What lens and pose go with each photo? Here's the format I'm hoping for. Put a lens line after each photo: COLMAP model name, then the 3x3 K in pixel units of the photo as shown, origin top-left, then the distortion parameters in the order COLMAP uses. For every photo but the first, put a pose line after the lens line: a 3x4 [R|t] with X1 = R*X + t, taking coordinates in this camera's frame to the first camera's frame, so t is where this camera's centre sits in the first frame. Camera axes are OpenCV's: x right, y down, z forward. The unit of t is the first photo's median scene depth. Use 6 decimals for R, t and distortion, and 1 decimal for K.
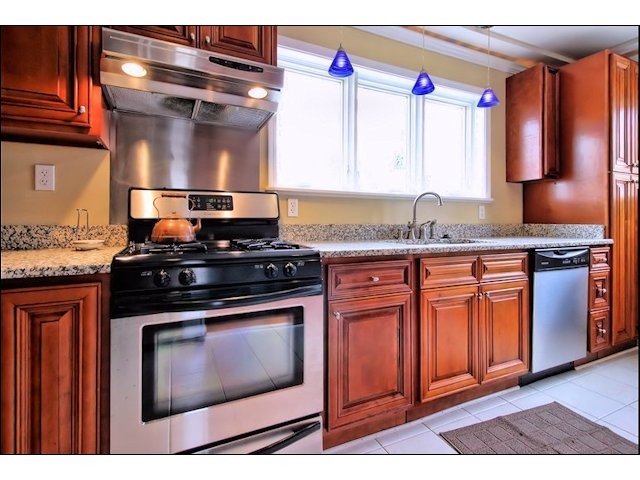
lens RADIAL K [[314.0, 0, 338.1], [0, 314.0, 218.3], [0, 0, 1]] dist [0.005641, -0.003313]
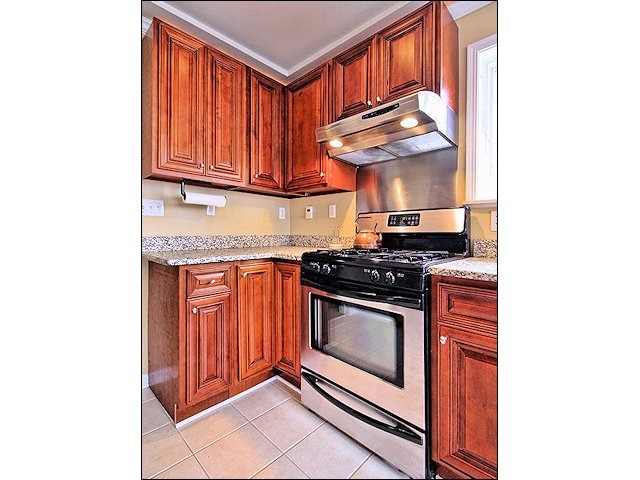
lens RADIAL K [[262.9, 0, 319.0], [0, 262.9, 234.3], [0, 0, 1]] dist [0.010239, -0.000545]
pose [[0.352394, 0.007850, -0.935819, 0.427808], [-0.006407, 0.999962, 0.005975, 0.002071], [0.935830, 0.003890, 0.352431, 0.286622]]
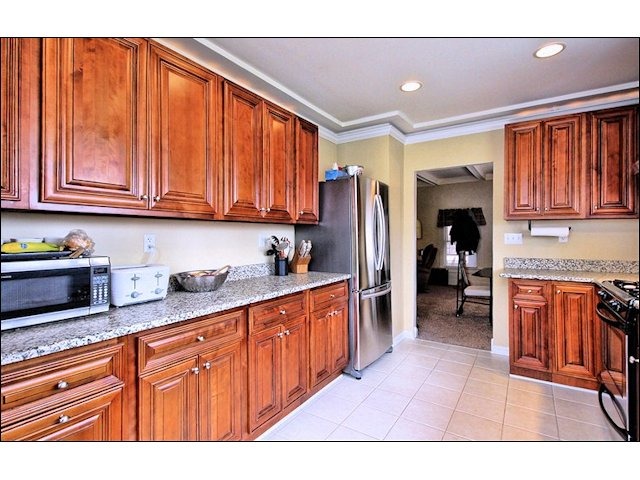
lens RADIAL K [[314.0, 0, 315.7], [0, 314.0, 235.0], [0, 0, 1]] dist [0.005641, -0.003313]
pose [[-0.860204, -0.002337, -0.509945, 1.163857], [0.000441, 0.999986, -0.005325, -0.101491], [0.509951, -0.004805, -0.860190, 1.024265]]
